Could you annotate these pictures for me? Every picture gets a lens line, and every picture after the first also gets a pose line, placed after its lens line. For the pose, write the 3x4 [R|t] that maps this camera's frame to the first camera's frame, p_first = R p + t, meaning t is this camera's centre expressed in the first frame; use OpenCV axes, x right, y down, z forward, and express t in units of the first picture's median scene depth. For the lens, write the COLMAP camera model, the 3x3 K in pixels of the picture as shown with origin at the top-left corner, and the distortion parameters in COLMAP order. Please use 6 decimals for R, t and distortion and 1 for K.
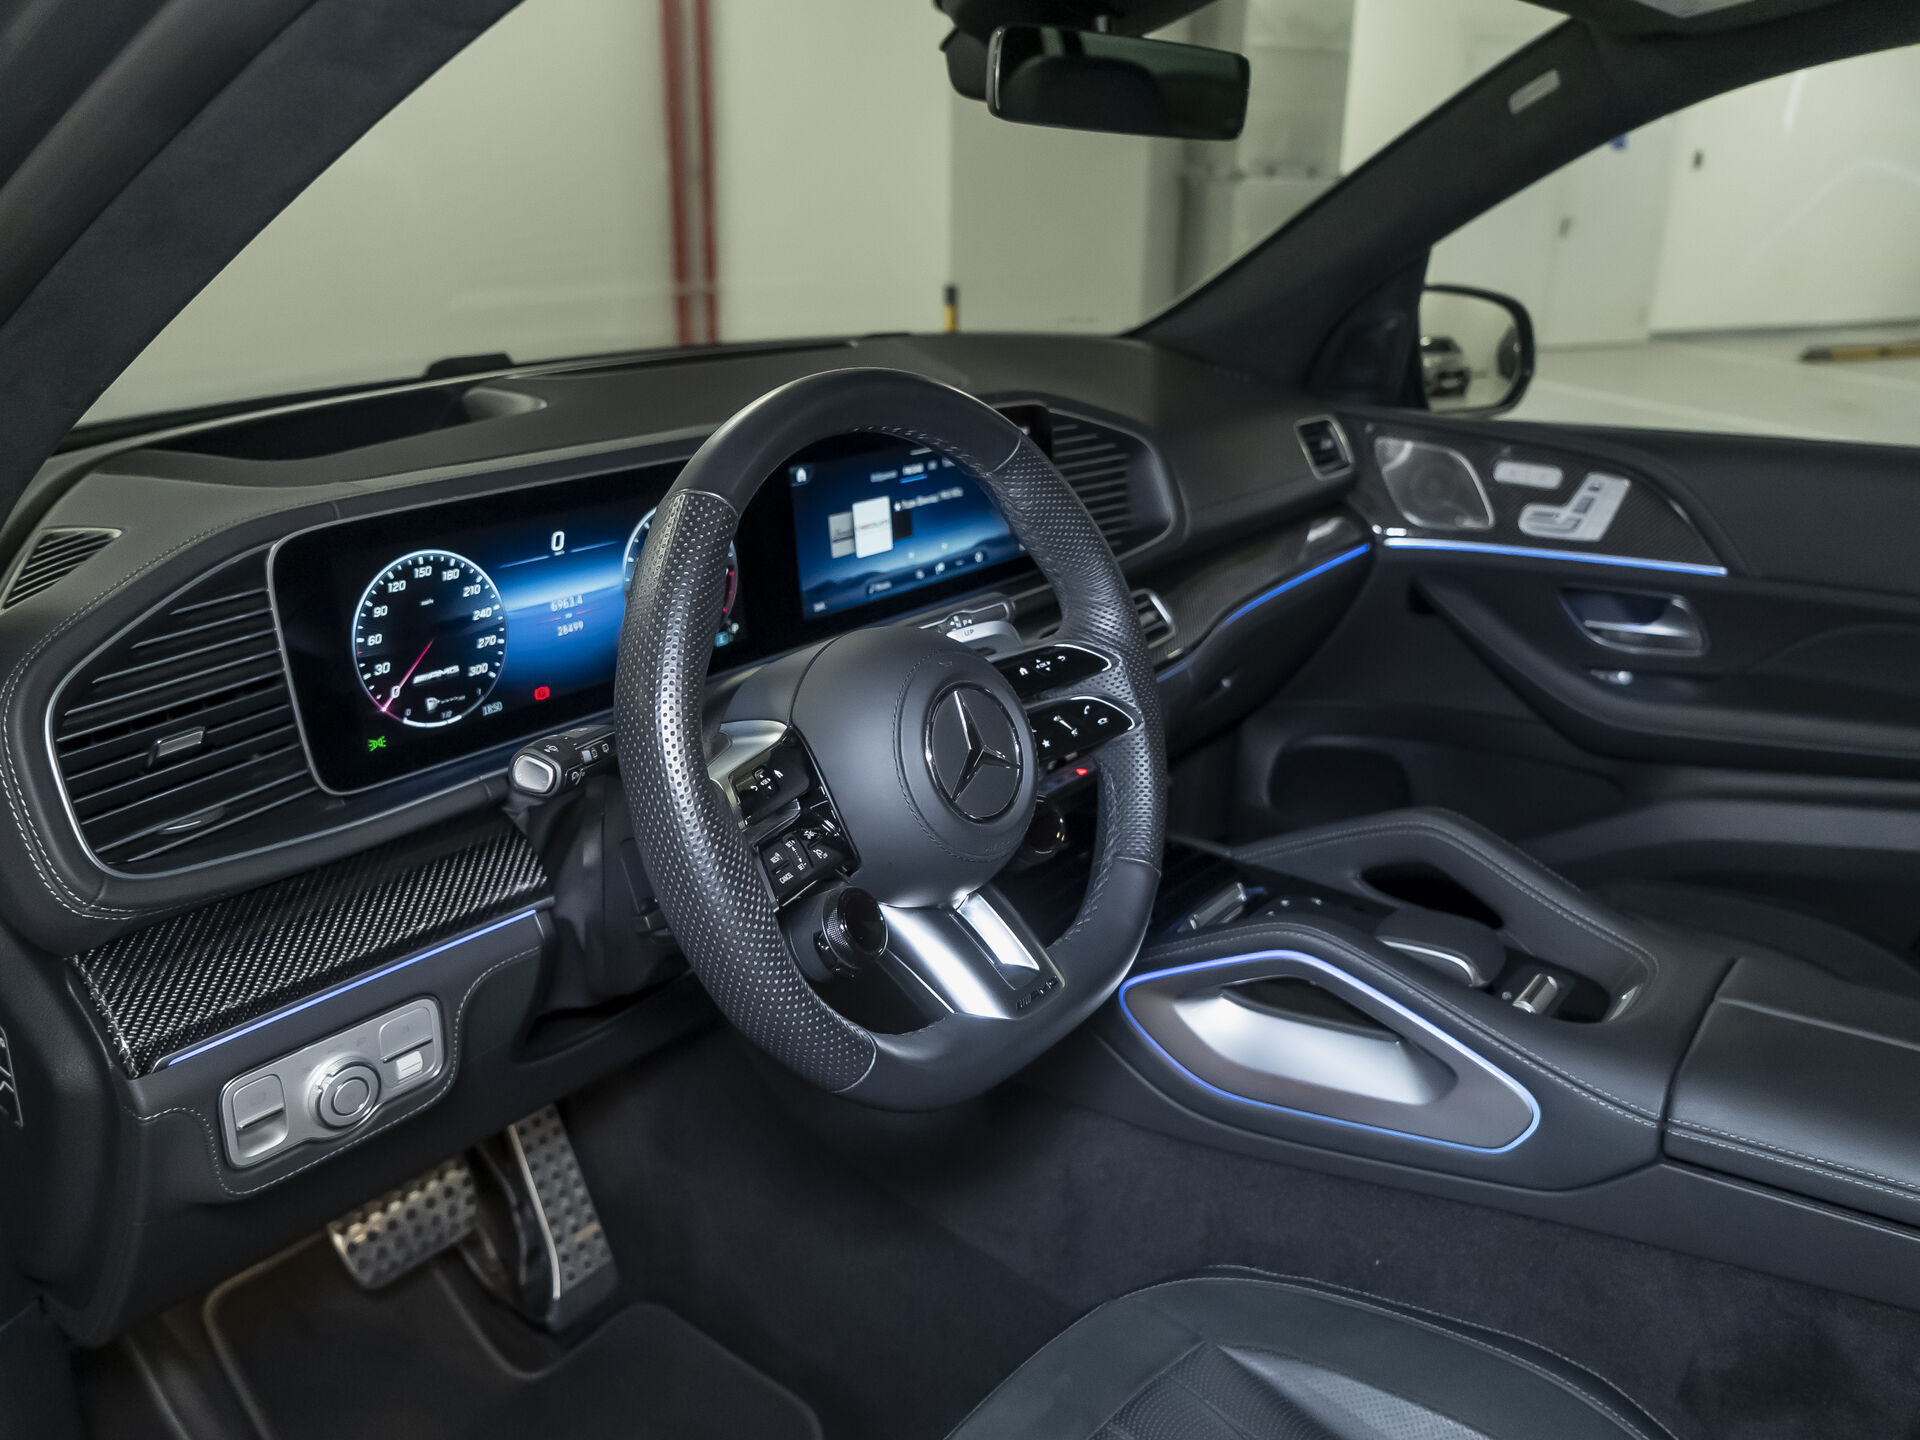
lens RADIAL K [[1503.1, 0, 960.0], [0, 1503.1, 720.0], [0, 0, 1]] dist [-0.038613, 0.003384]
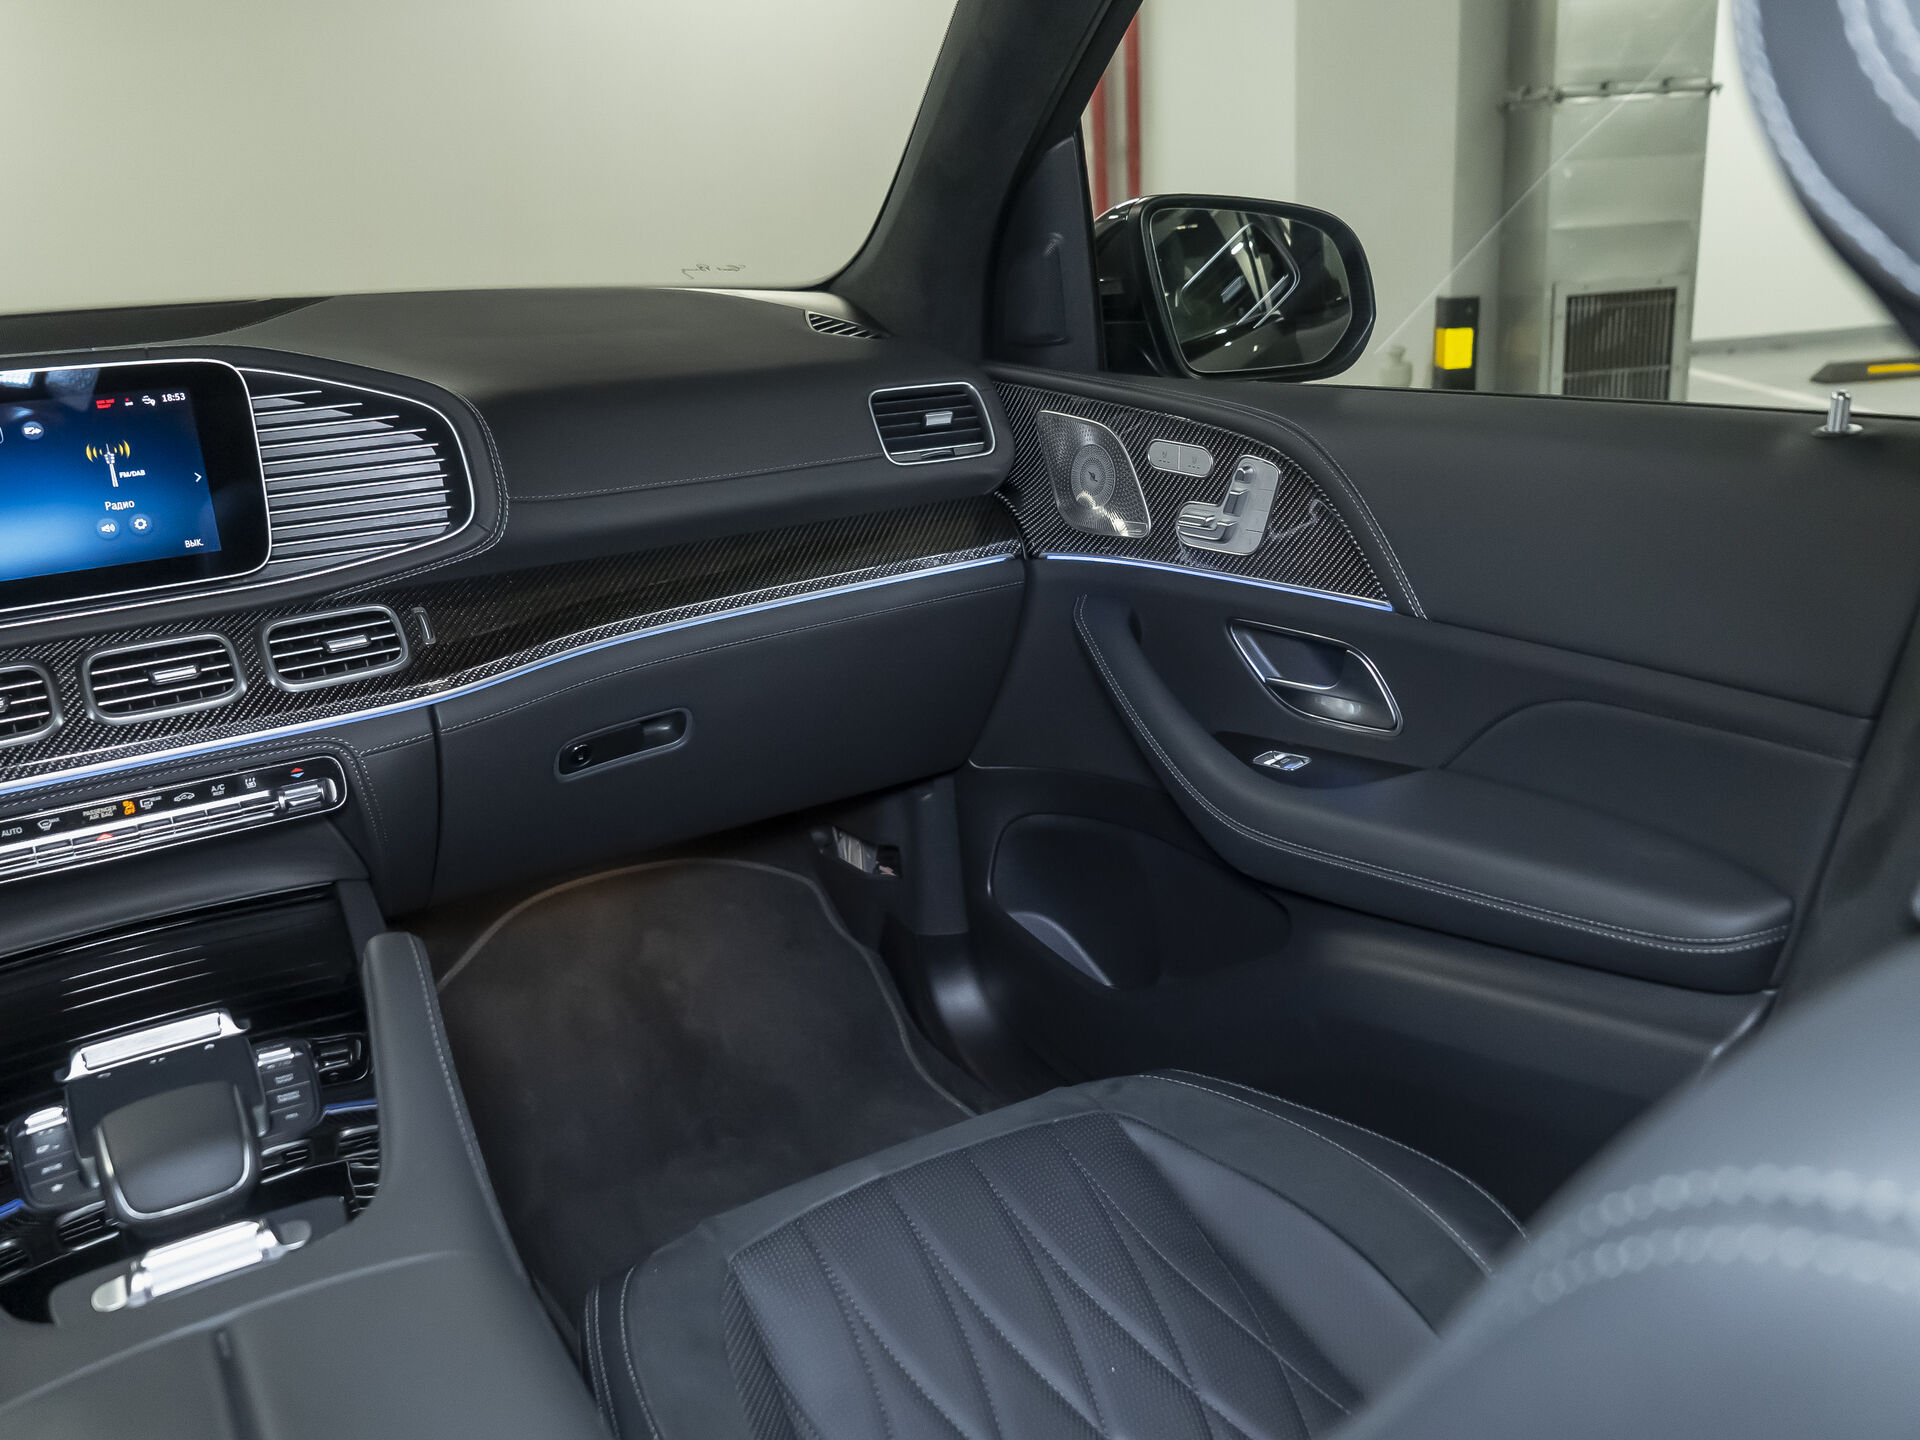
lens RADIAL K [[1557.3, 0, 982.7], [0, 1557.3, 708.7], [0, 0, 1]] dist [-0.033805, 0.013475]
pose [[0.932045, 0.059937, -0.357351, 1.078253], [-0.065932, 0.997814, -0.004605, -0.079390], [0.356293, 0.027852, 0.933959, 0.593996]]
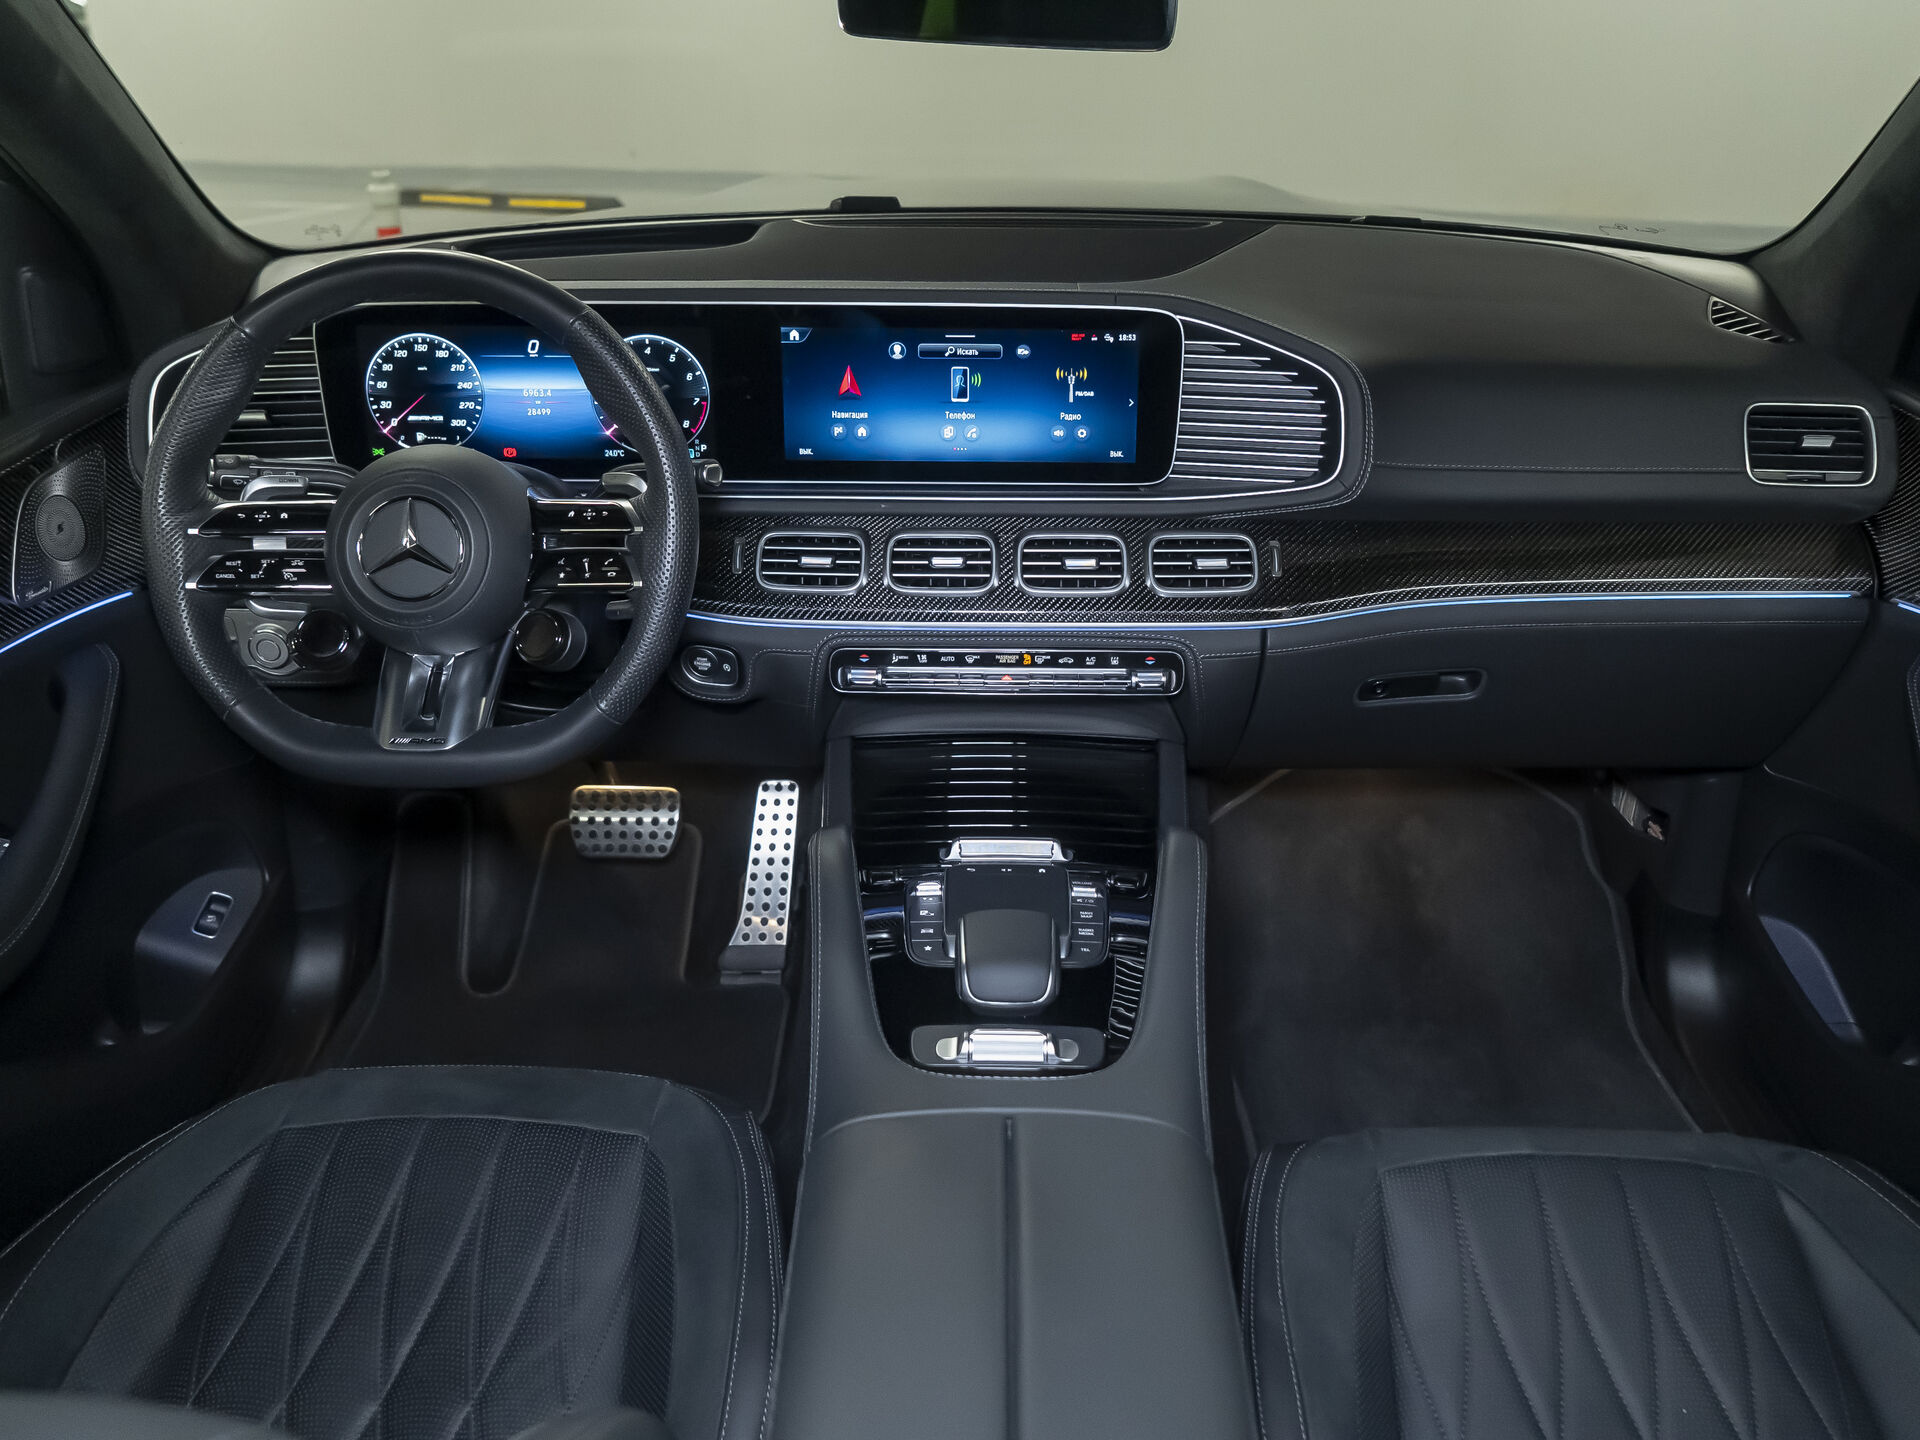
lens RADIAL K [[1578.2, 0, 982.1], [0, 1578.2, 650.2], [0, 0, 1]] dist [-0.025791, 0.005826]
pose [[0.591081, 0.318684, -0.740989, 1.179937], [-0.263493, 0.944532, 0.196038, -0.259235], [0.762361, 0.079371, 0.642266, 0.432848]]
